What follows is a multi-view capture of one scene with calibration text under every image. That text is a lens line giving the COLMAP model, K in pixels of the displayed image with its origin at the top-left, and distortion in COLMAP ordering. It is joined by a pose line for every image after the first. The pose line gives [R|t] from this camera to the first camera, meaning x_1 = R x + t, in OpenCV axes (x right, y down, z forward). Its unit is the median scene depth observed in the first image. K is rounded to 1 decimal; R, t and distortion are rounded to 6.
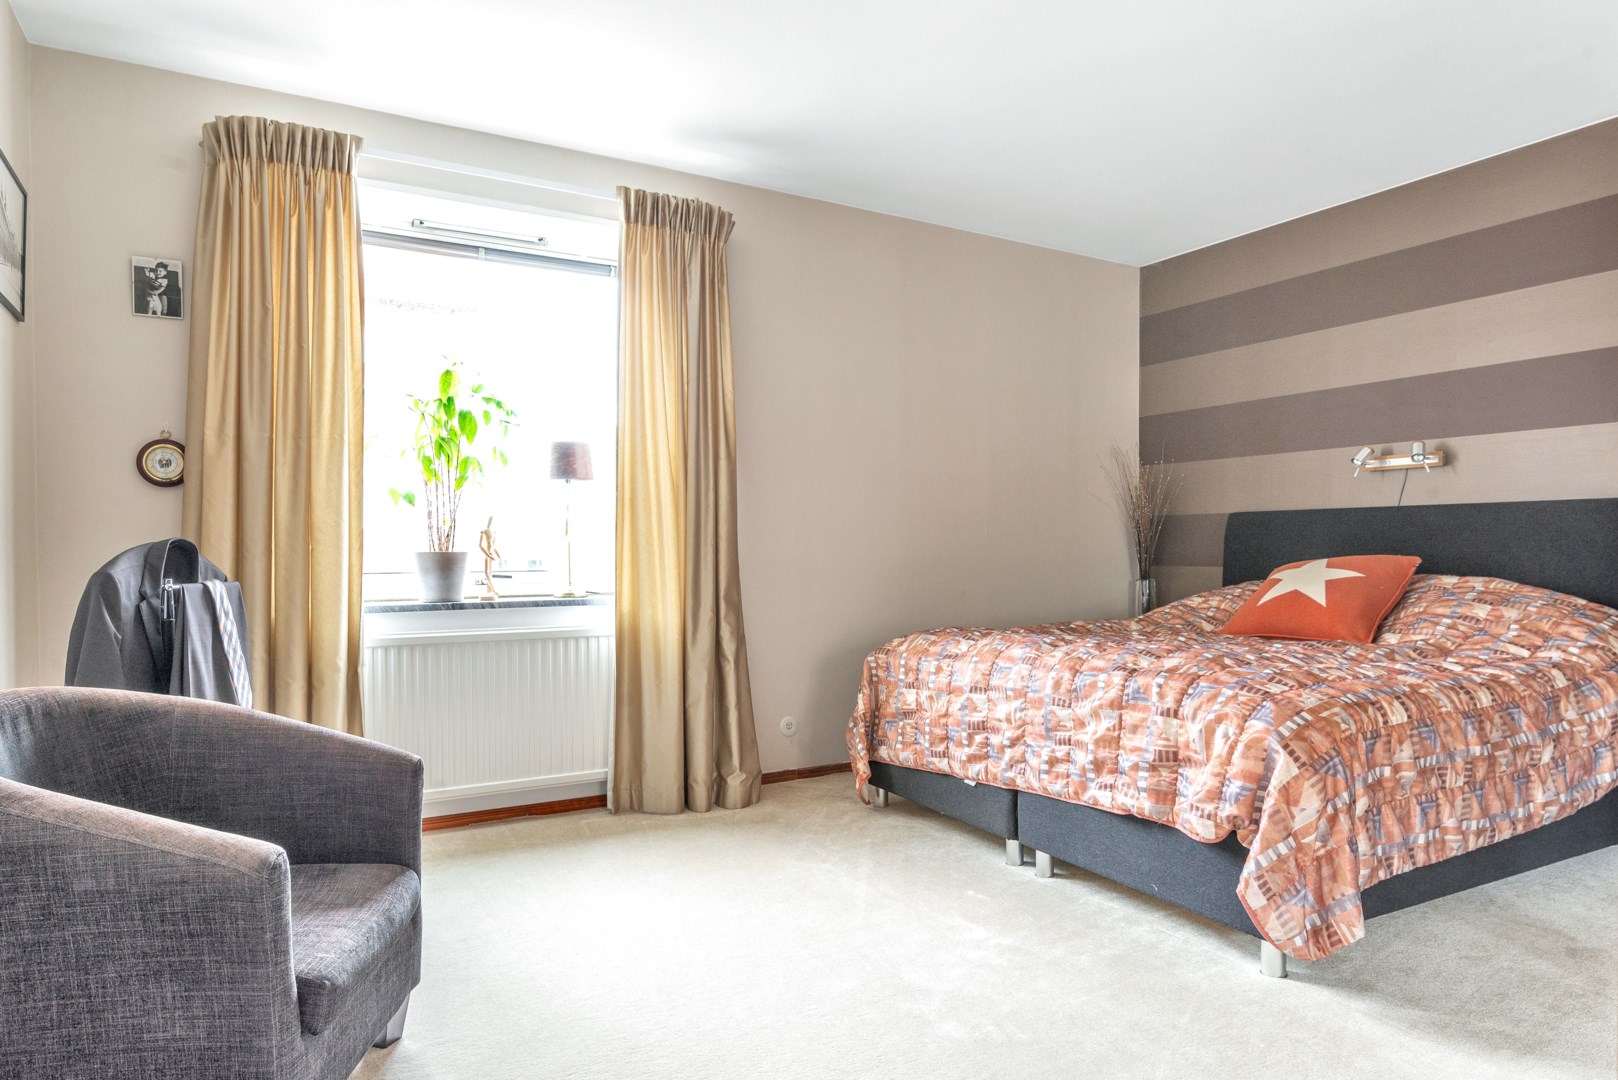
lens RADIAL K [[940.3, 0, 805.6], [0, 940.3, 540.4], [0, 0, 1]] dist [0.003822, -0.001090]
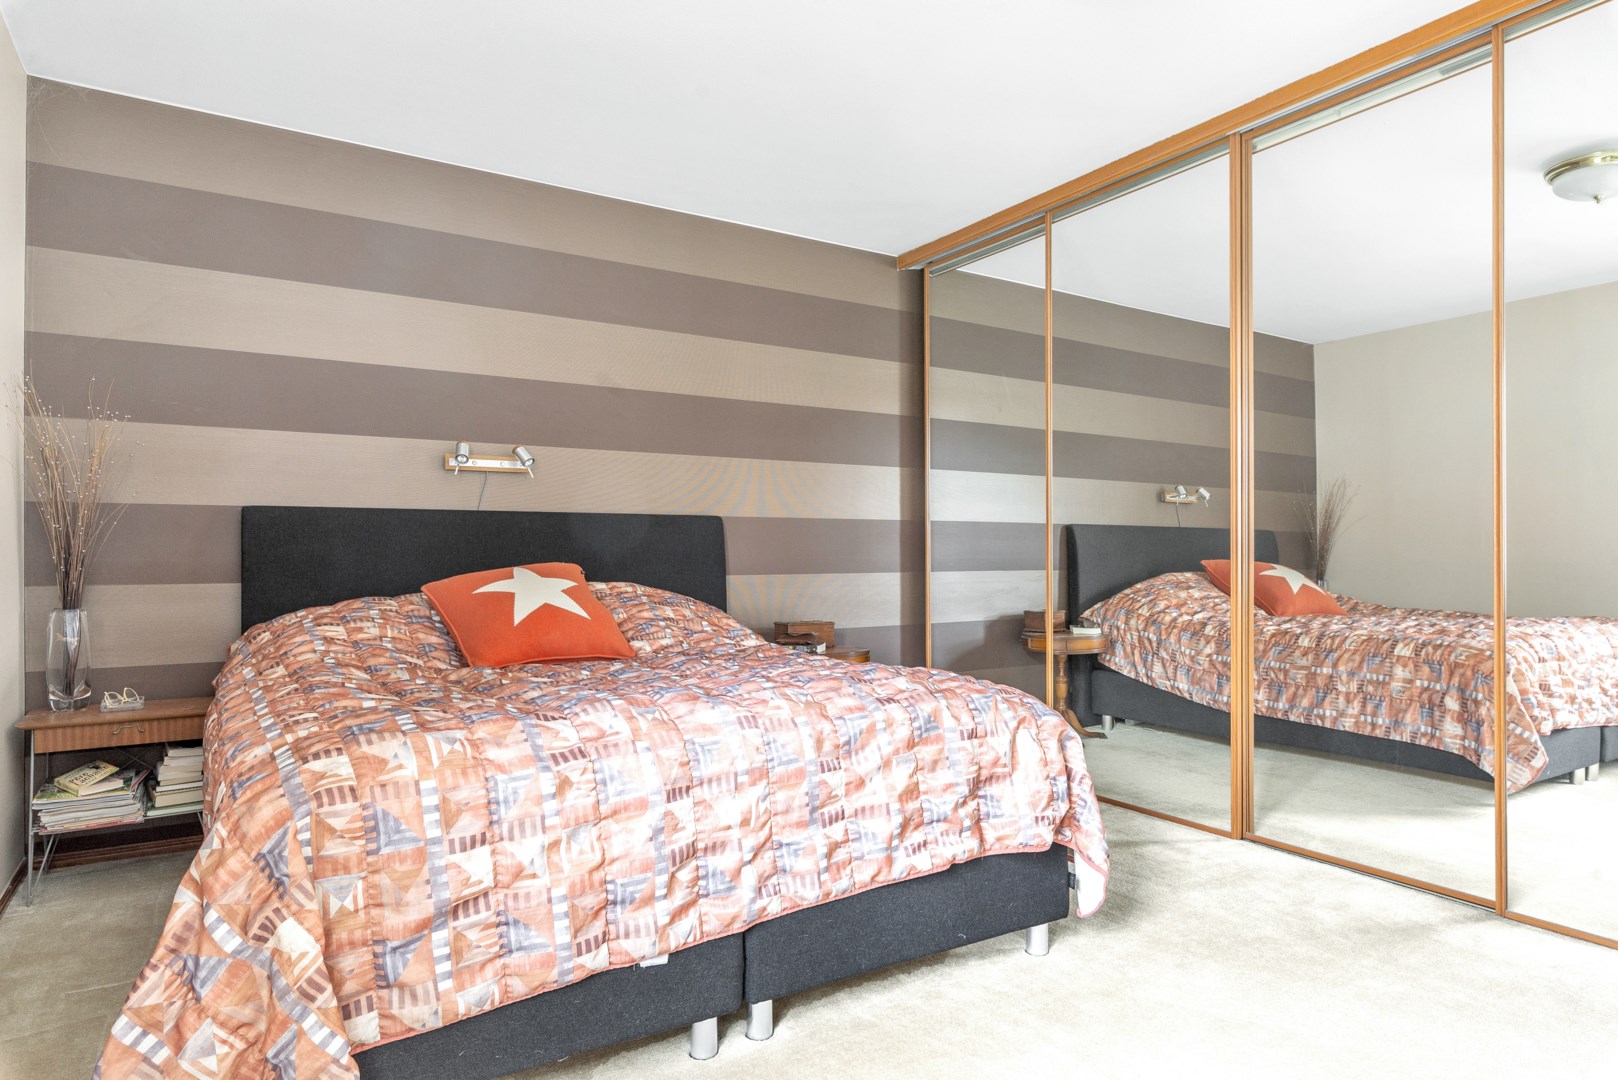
lens RADIAL K [[940.3, 0, 804.9], [0, 940.3, 546.1], [0, 0, 1]] dist [0.003822, -0.001090]
pose [[-0.022820, 0.012082, 0.999667, -0.424307], [-0.002957, 0.999922, -0.012153, 0.011437], [-0.999735, -0.003233, -0.022783, 0.968188]]
